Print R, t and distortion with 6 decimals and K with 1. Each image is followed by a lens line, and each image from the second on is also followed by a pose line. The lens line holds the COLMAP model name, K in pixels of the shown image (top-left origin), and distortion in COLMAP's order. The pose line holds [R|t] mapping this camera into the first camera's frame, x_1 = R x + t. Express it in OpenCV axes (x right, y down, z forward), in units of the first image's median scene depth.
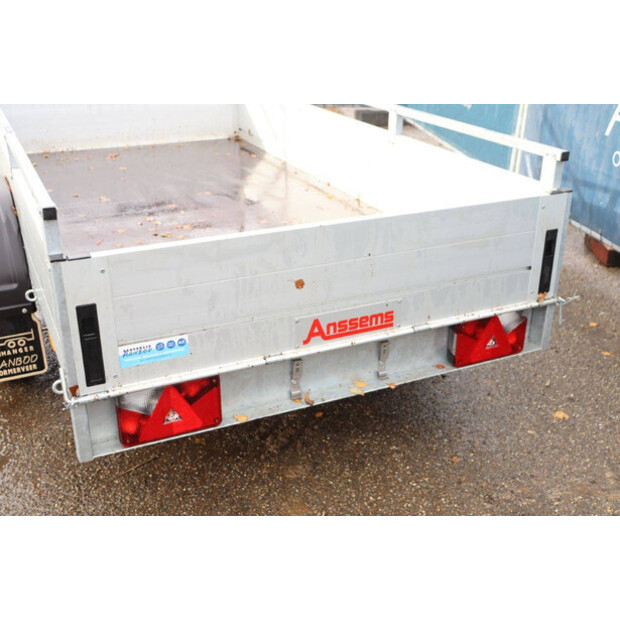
lens RADIAL K [[732.9, 0, 310.0], [0, 732.9, 310.0], [0, 0, 1]] dist [-0.078748, 0.301921]
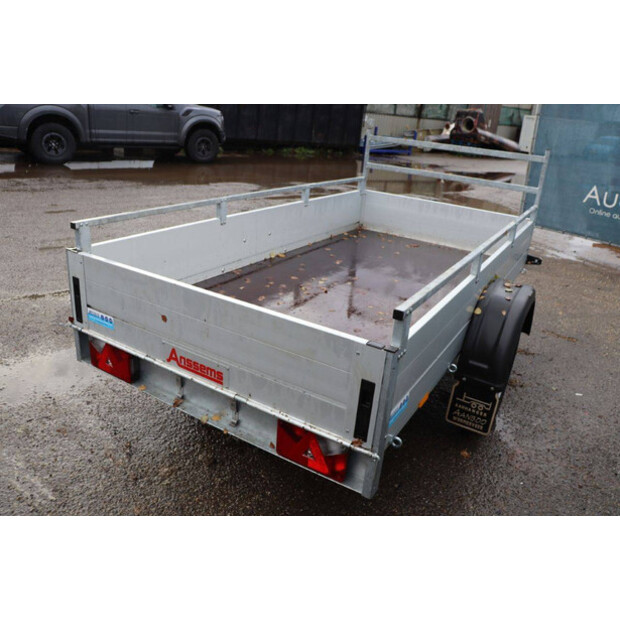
lens RADIAL K [[503.8, 0, 302.4], [0, 503.8, 308.4], [0, 0, 1]] dist [-0.172665, 0.134386]
pose [[0.545351, 0.338068, -0.767009, 0.826197], [-0.402993, 0.908110, 0.113727, -0.257898], [0.734975, 0.247078, 0.631478, 0.538606]]
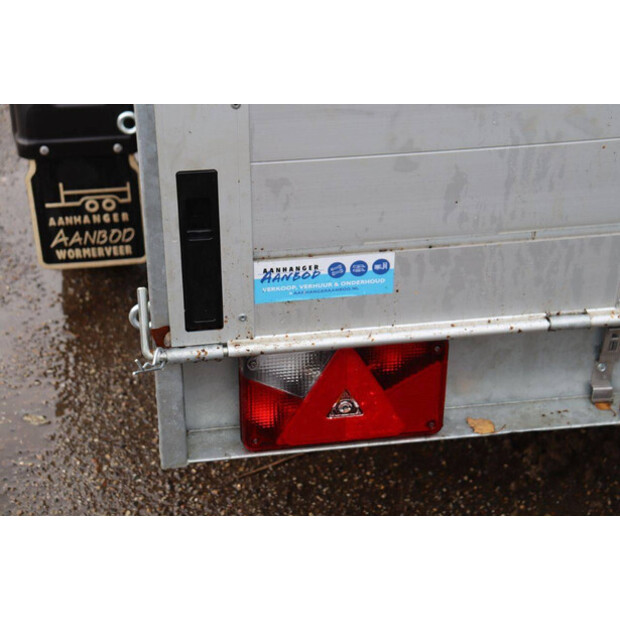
lens RADIAL K [[1181.0, 0, 310.0], [0, 1181.0, 310.0], [0, 0, 1]] dist [0.207227, 0.000488]
pose [[0.961108, 0.145534, -0.234715, -0.027805], [-0.113936, 0.983136, 0.143044, -0.031470], [0.251575, -0.110739, 0.961482, 0.199799]]
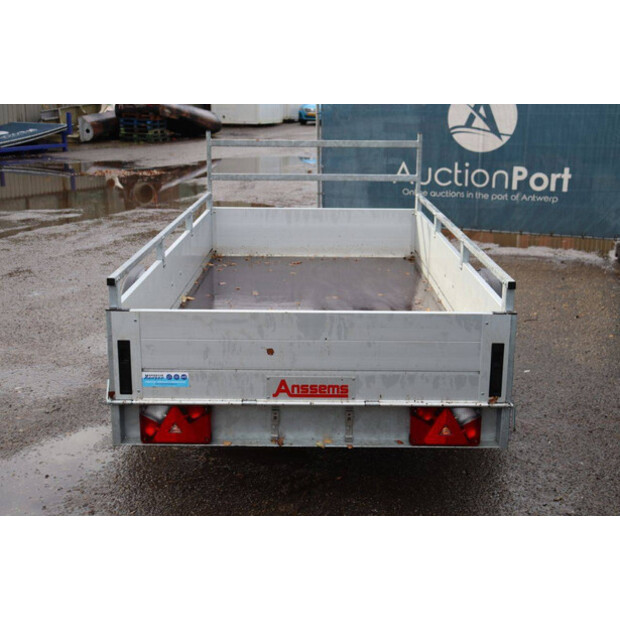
lens RADIAL K [[827.5, 0, 310.0], [0, 827.5, 310.0], [0, 0, 1]] dist [0.003161, 0.078960]
pose [[0.902792, 0.106555, -0.416668, 0.672235], [-0.175981, 0.975527, -0.131826, 0.079012], [0.392424, 0.192337, 0.899450, -0.405174]]
